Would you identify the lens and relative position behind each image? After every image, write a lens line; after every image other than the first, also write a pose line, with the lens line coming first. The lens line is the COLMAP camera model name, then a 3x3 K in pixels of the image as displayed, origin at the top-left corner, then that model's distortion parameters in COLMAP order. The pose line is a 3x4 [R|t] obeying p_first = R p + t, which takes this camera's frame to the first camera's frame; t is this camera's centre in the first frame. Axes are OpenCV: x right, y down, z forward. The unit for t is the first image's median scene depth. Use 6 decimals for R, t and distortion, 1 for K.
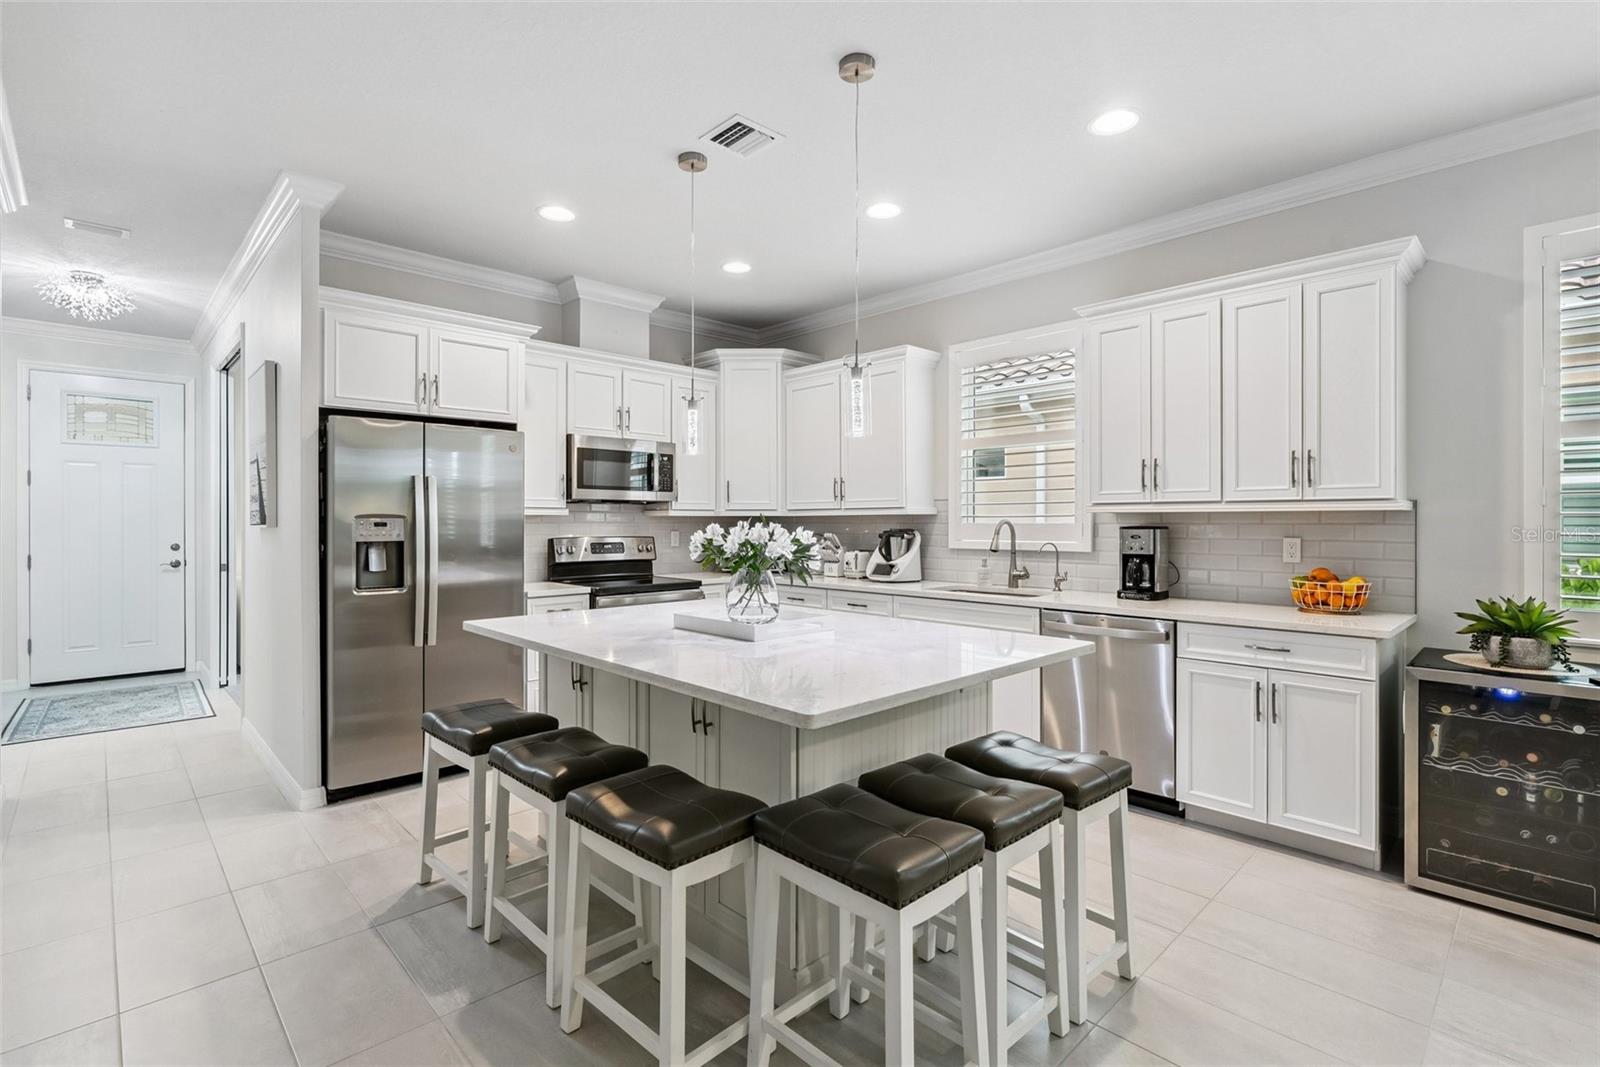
lens RADIAL K [[730.2, 0, 806.5], [0, 730.2, 523.0], [0, 0, 1]] dist [-0.007912, 0.003954]
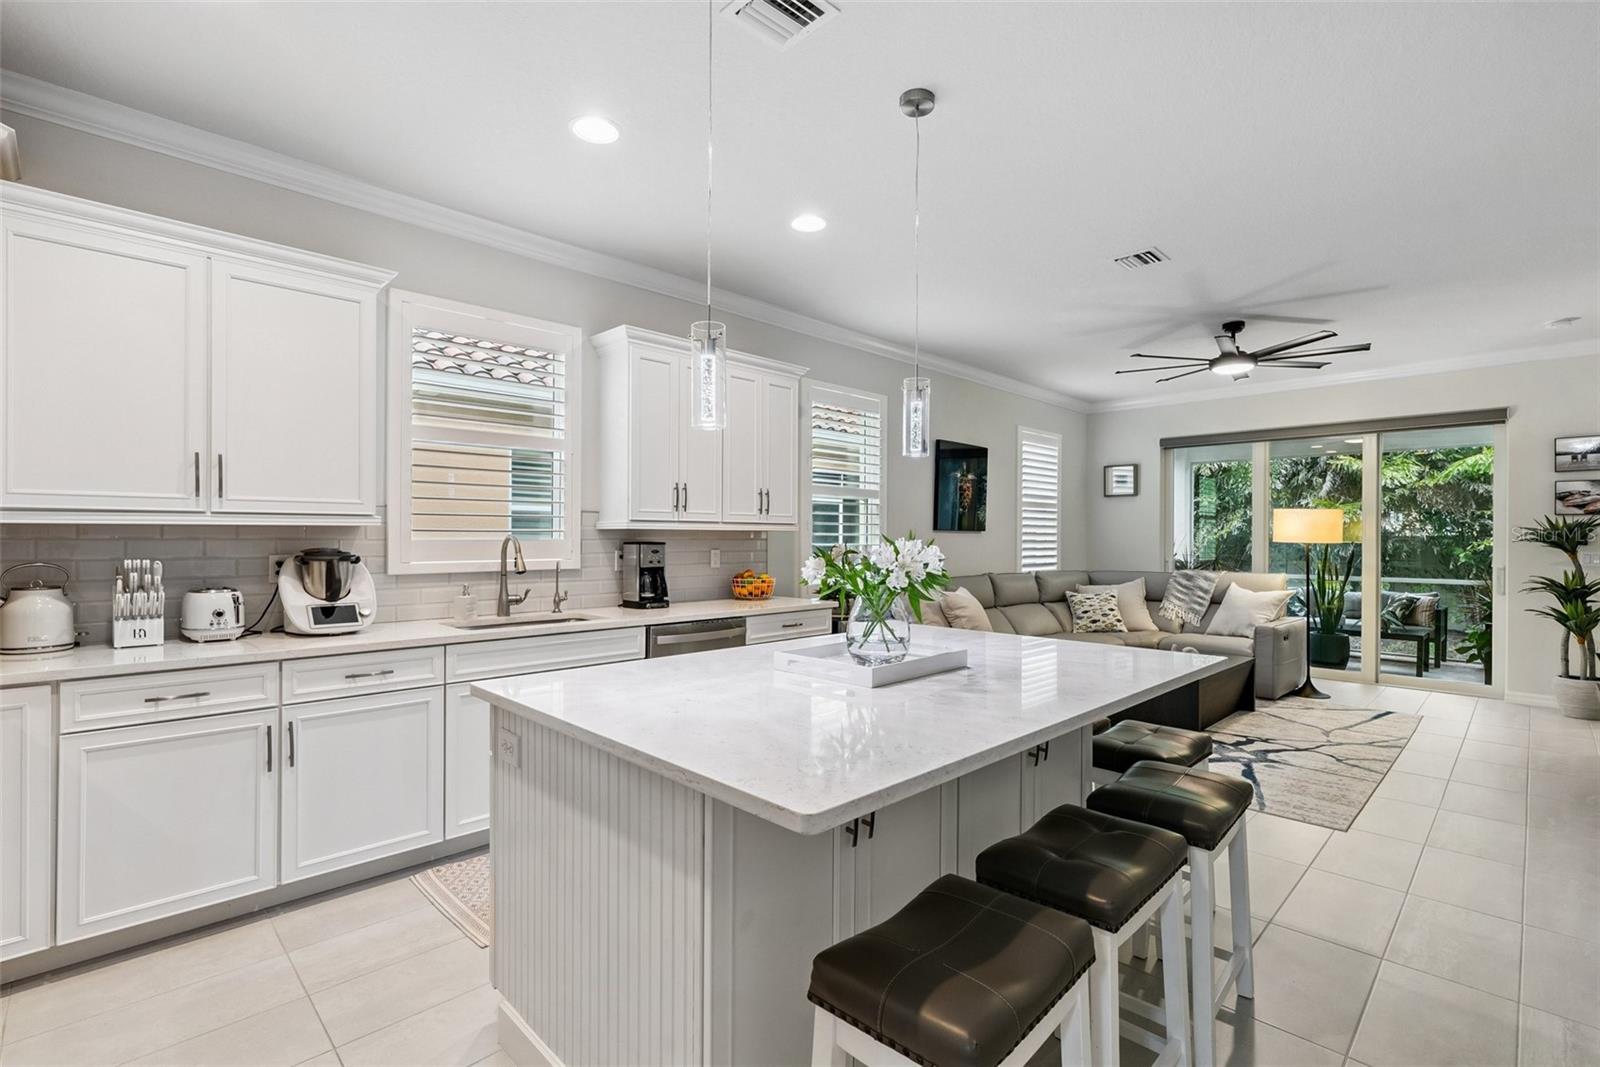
lens RADIAL K [[730.2, 0, 795.9], [0, 730.2, 538.0], [0, 0, 1]] dist [-0.007912, 0.003954]
pose [[0.000030, -0.000514, 1.000000, -0.557510], [-0.001049, 0.999999, 0.000514, -0.001542], [-0.999999, -0.001049, 0.000029, 0.671302]]
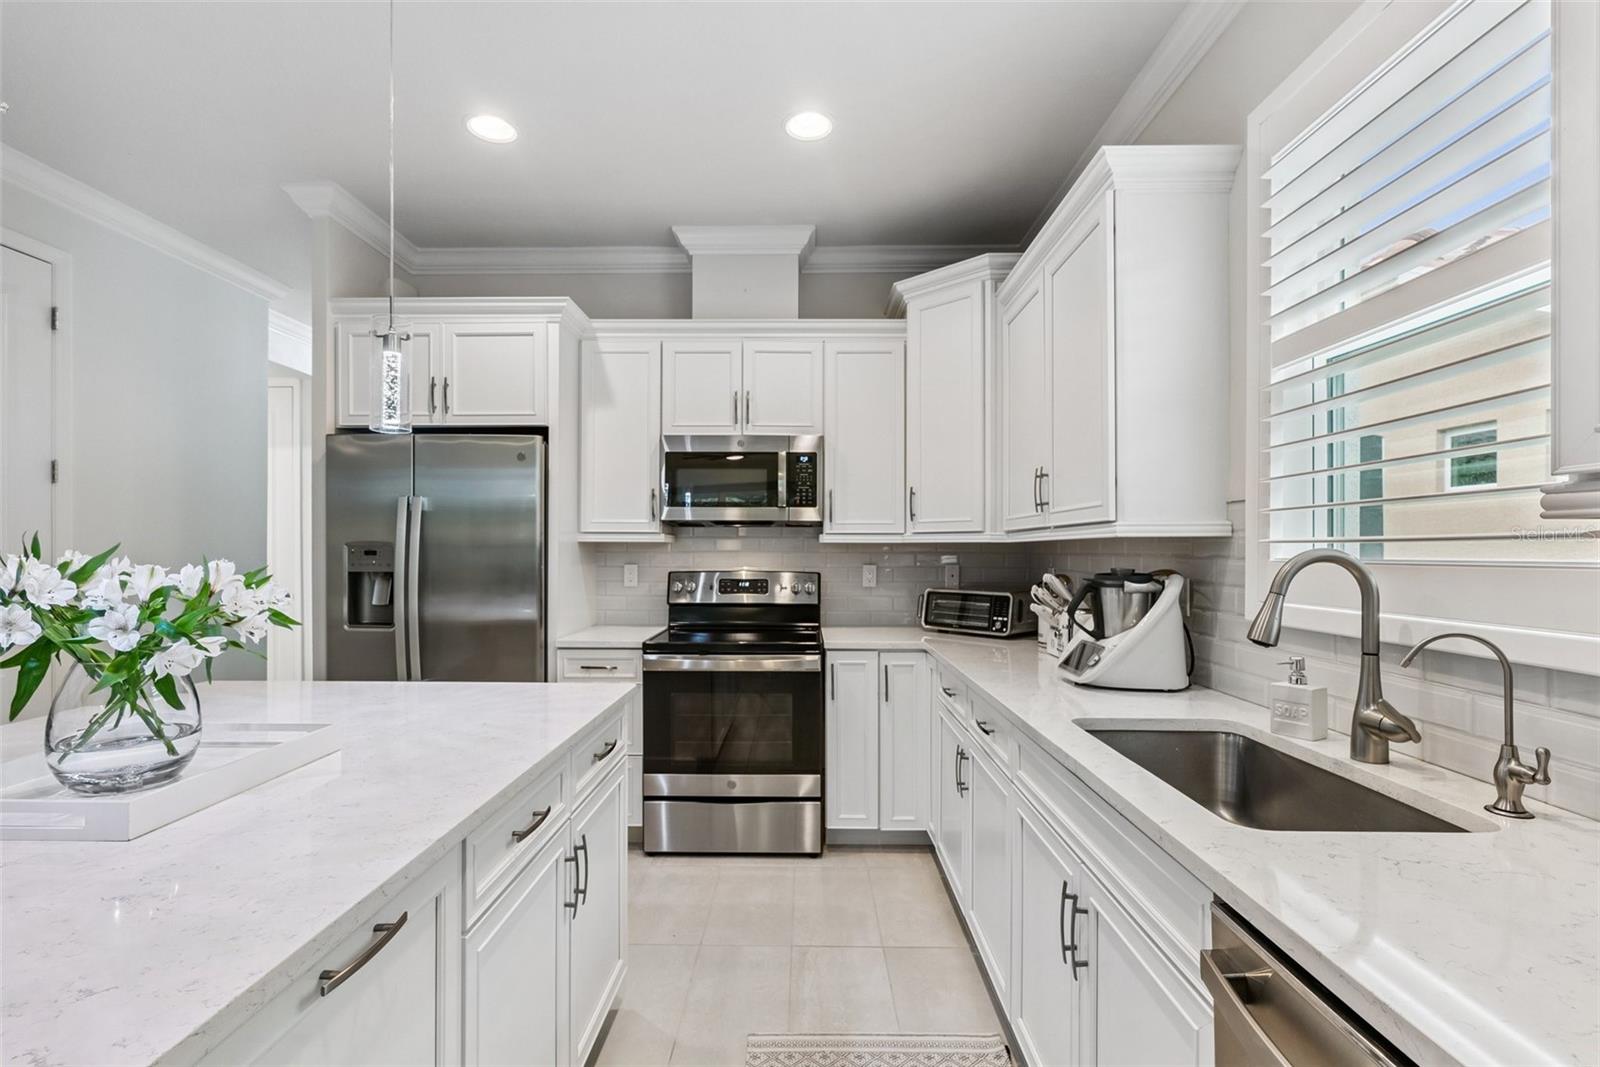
lens RADIAL K [[730.2, 0, 799.9], [0, 730.2, 549.4], [0, 0, 1]] dist [-0.007912, 0.003954]
pose [[0.708361, 0.000927, -0.705850, 0.332603], [-0.003290, 0.999993, -0.001988, -0.002409], [0.705843, 0.003730, 0.708359, 0.598367]]
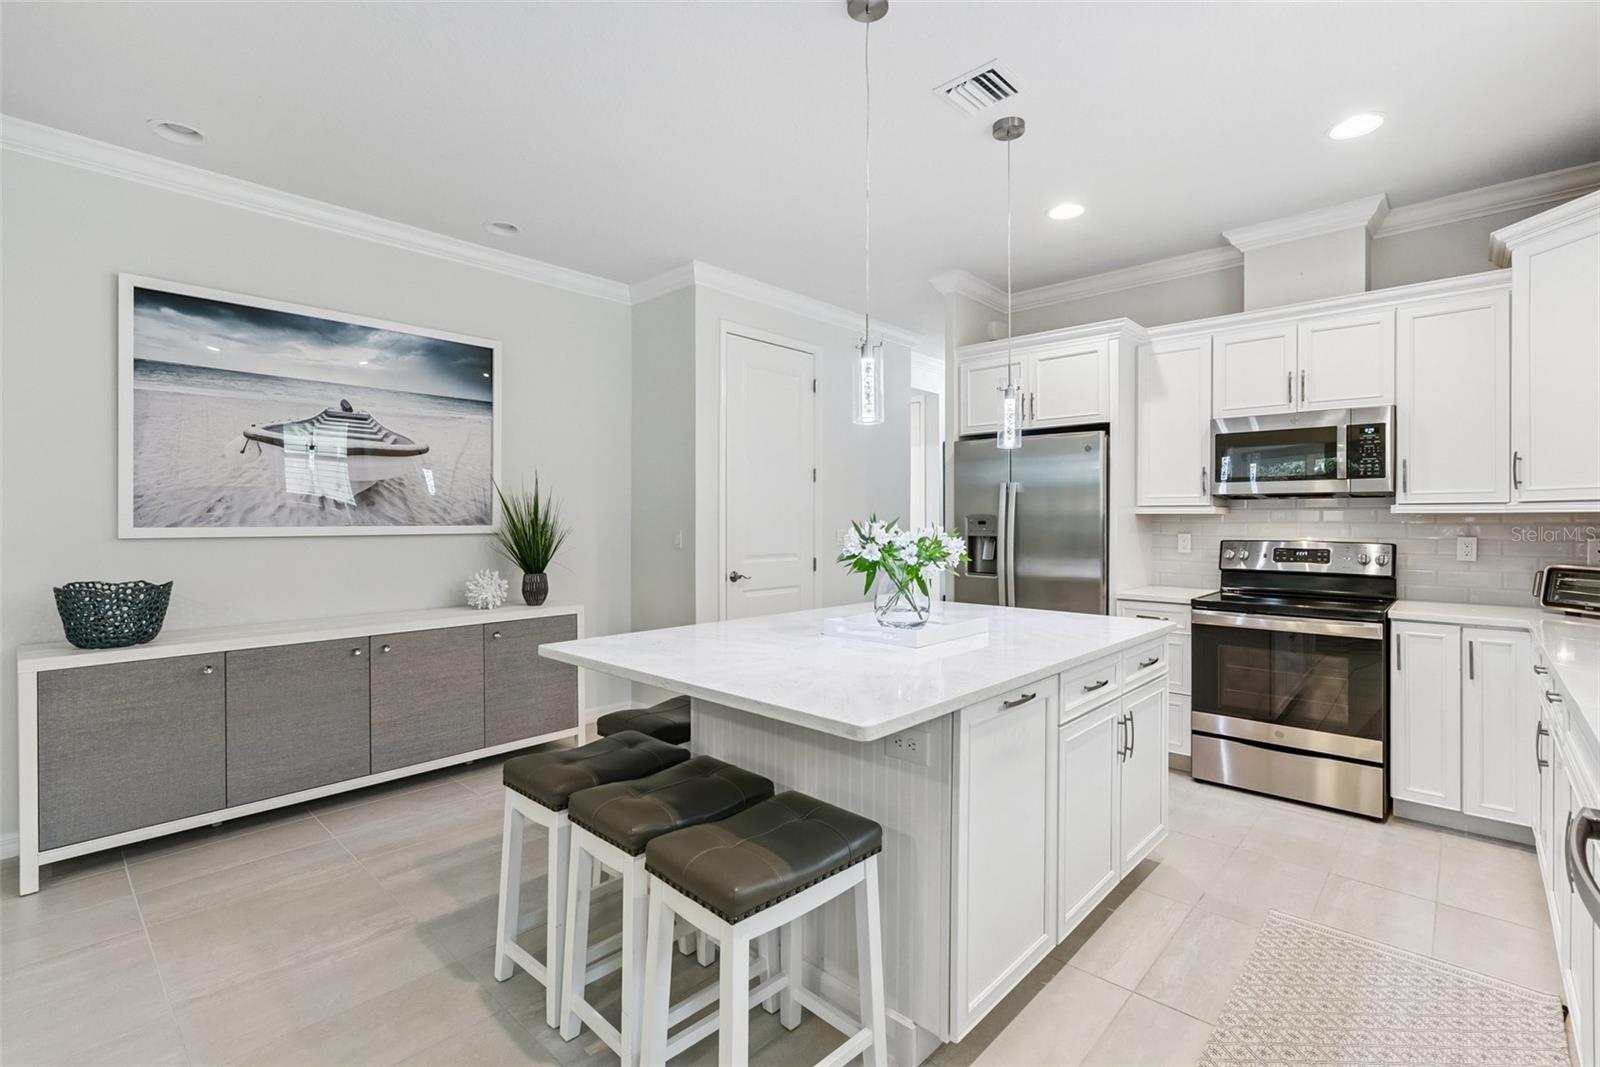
lens RADIAL K [[730.2, 0, 803.4], [0, 730.2, 520.8], [0, 0, 1]] dist [-0.007912, 0.003954]
pose [[0.052555, 0.001232, -0.998617, 0.539154], [-0.003835, 0.999992, 0.001032, -0.001753], [0.998611, 0.003776, 0.052559, 0.502708]]
